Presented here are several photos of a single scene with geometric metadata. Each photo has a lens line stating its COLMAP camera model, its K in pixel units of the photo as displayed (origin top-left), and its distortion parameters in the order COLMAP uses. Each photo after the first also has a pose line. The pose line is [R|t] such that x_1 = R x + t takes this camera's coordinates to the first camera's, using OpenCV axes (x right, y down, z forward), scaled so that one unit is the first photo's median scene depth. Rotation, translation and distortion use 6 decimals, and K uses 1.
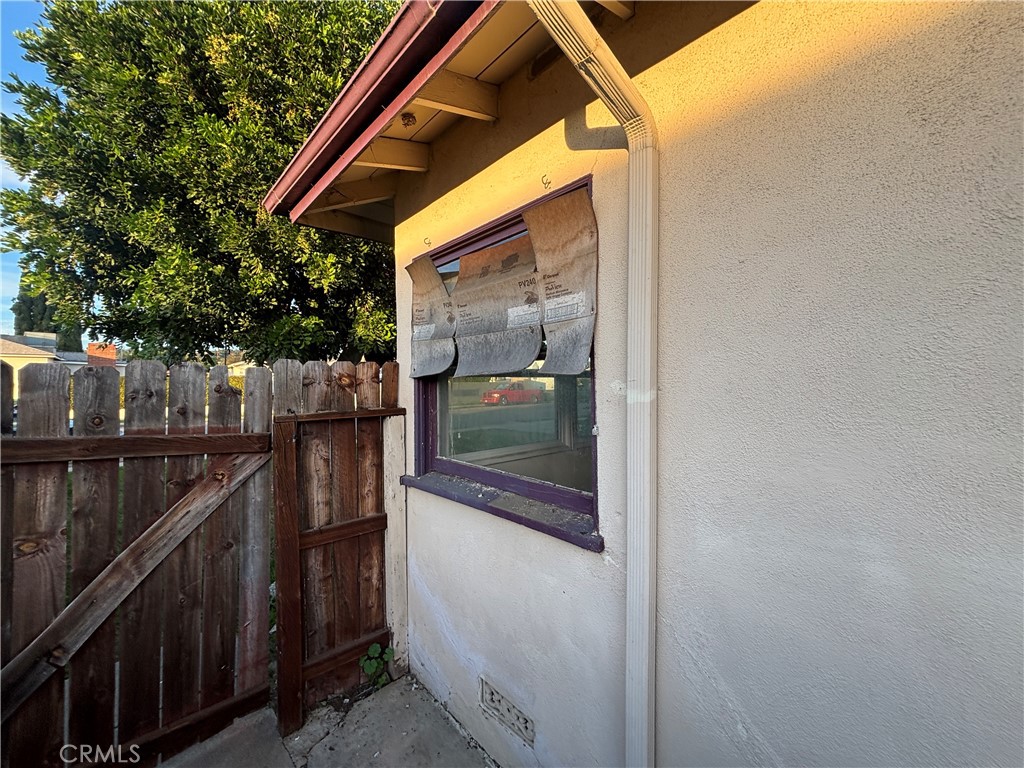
lens RADIAL K [[414.3, 0, 516.6], [0, 414.3, 378.6], [0, 0, 1]] dist [0.034422, -0.004879]
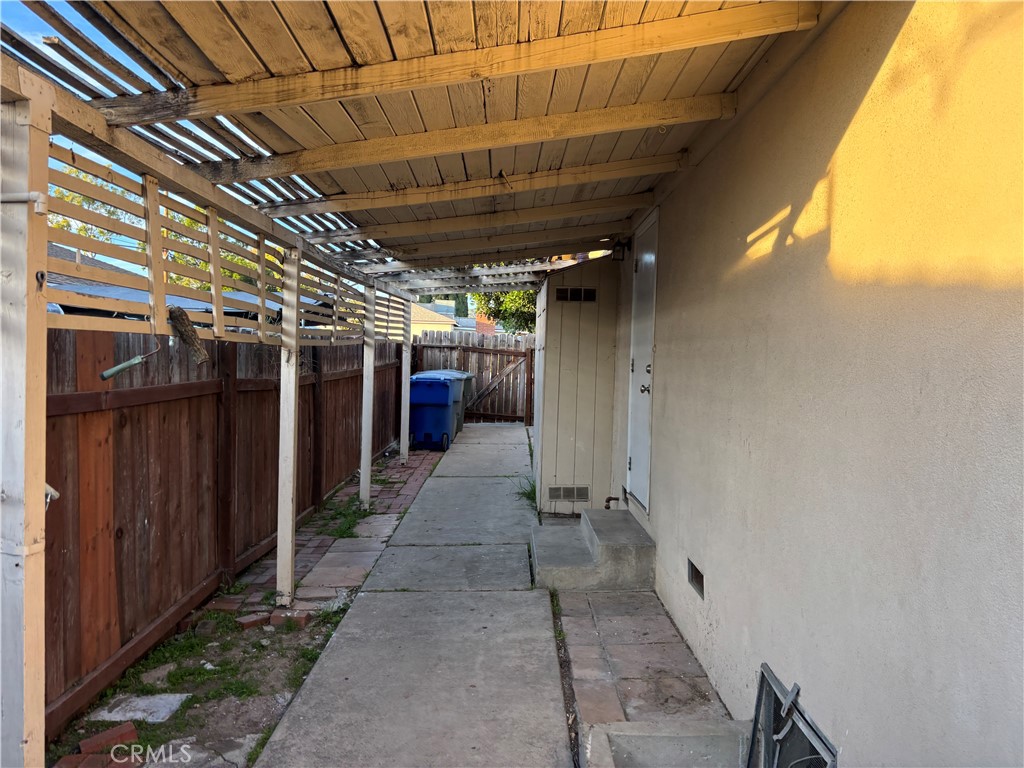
lens RADIAL K [[765.5, 0, 512.0], [0, 765.5, 384.0], [0, 0, 1]] dist [-0.117895, 0.261122]
pose [[0.744789, 0.056864, -0.664873, 3.777281], [-0.035650, 0.998330, 0.045448, 0.102269], [0.666347, -0.010146, 0.745572, -4.080629]]
